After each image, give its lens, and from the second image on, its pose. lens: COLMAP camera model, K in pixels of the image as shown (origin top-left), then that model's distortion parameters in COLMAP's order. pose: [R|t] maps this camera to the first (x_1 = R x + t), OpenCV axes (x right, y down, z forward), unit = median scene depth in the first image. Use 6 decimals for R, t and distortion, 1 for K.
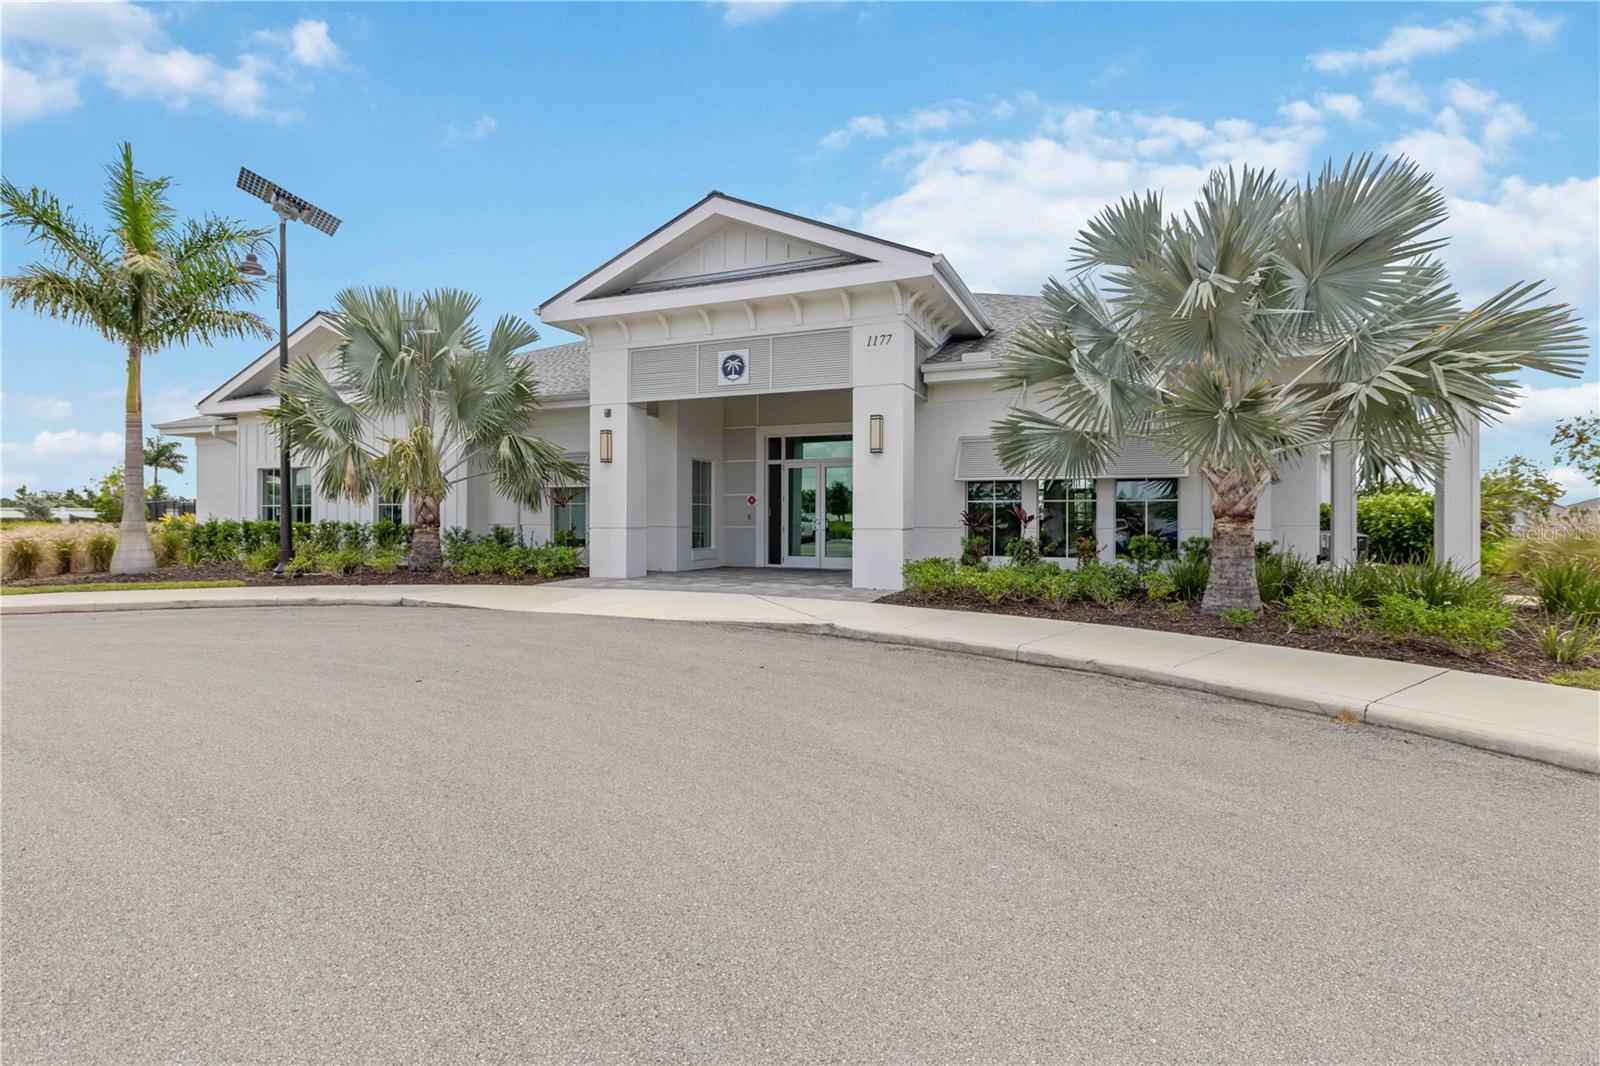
lens RADIAL K [[745.6, 0, 784.8], [0, 745.6, 518.0], [0, 0, 1]] dist [0.001260, 0.000255]
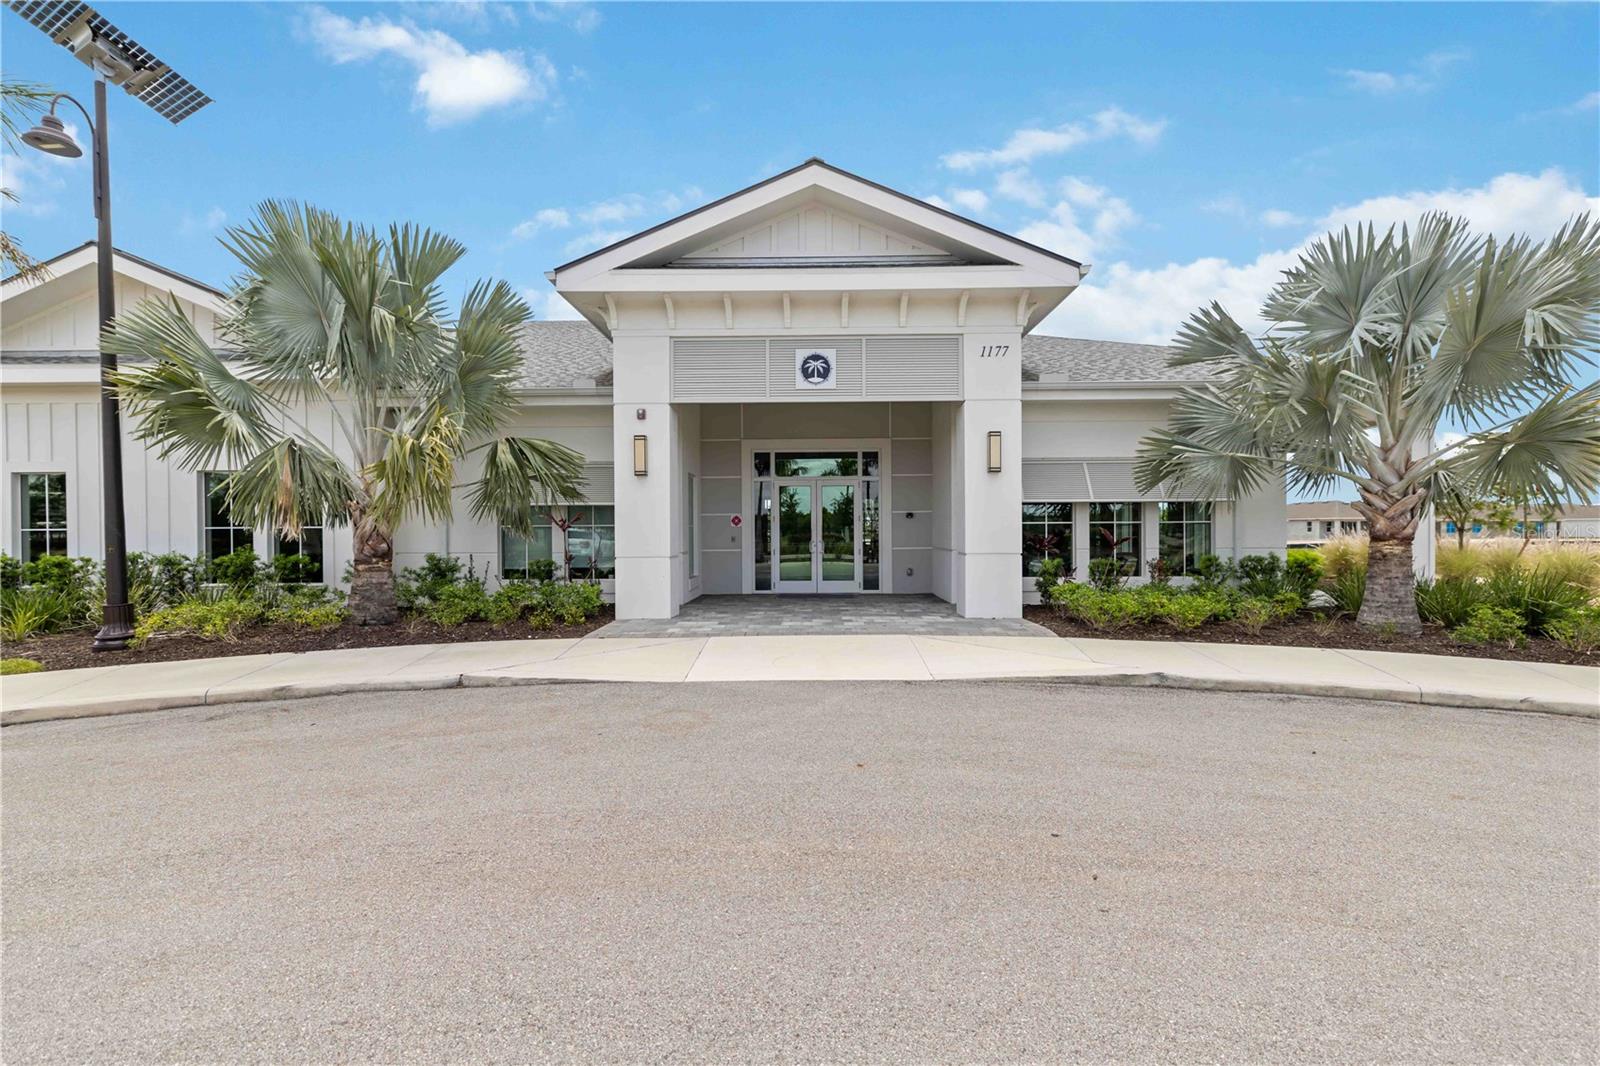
lens RADIAL K [[692.0, 0, 806.6], [0, 692.0, 534.4], [0, 0, 1]] dist [0.001573, 0.000508]
pose [[0.926617, -0.011016, 0.375846, -0.379450], [0.008901, 0.999933, 0.007363, -0.016417], [-0.375902, -0.003478, 0.926653, 0.259550]]
